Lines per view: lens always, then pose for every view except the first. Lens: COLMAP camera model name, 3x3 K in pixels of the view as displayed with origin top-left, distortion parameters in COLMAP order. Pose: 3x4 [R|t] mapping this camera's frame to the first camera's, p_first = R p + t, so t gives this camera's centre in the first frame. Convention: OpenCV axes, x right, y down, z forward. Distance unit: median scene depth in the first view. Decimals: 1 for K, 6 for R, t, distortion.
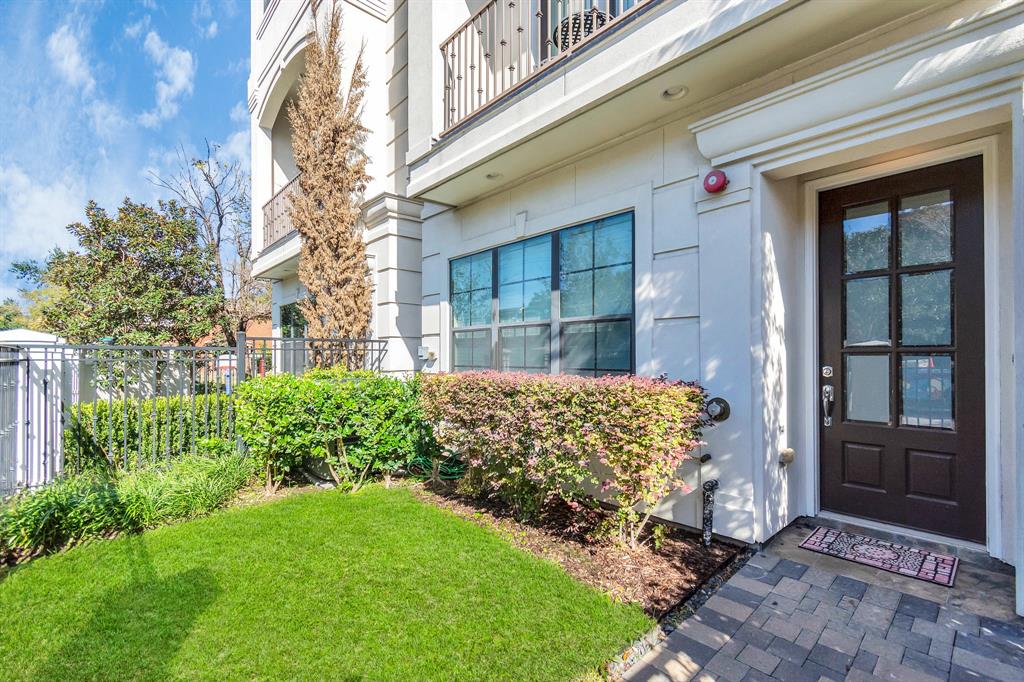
lens RADIAL K [[454.3, 0, 522.9], [0, 454.3, 341.5], [0, 0, 1]] dist [0.002528, 0.000241]
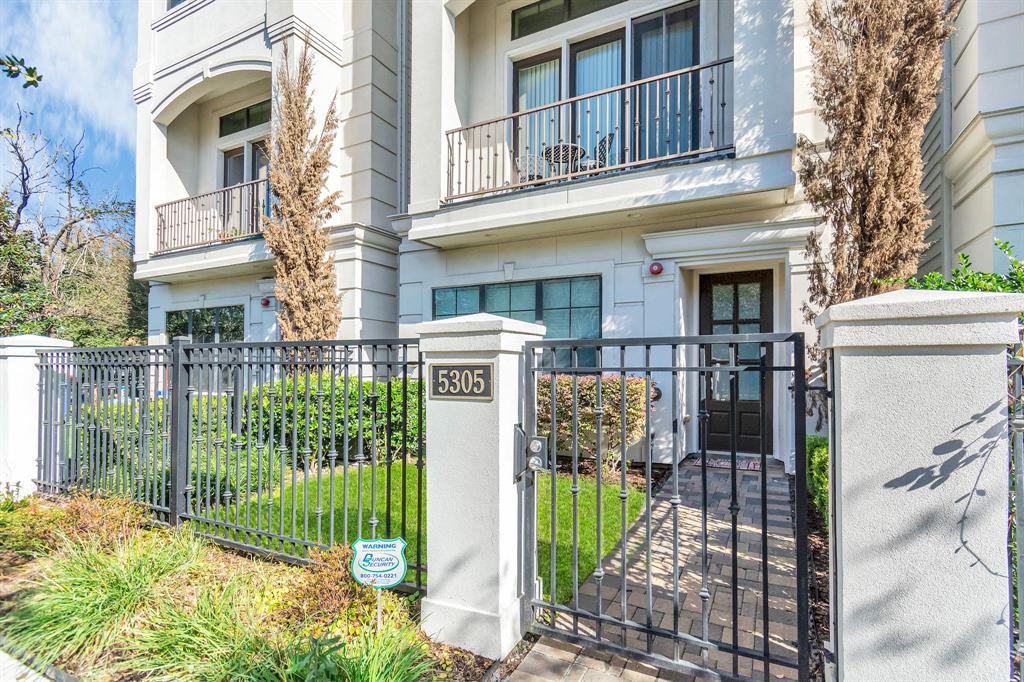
lens RADIAL K [[444.3, 0, 514.0], [0, 444.3, 349.6], [0, 0, 1]] dist [-0.000837, -0.000241]
pose [[0.958871, 0.017946, 0.283274, -0.506547], [-0.015709, 0.999825, -0.010165, -0.000046], [-0.283407, 0.005297, 0.958985, -0.444276]]
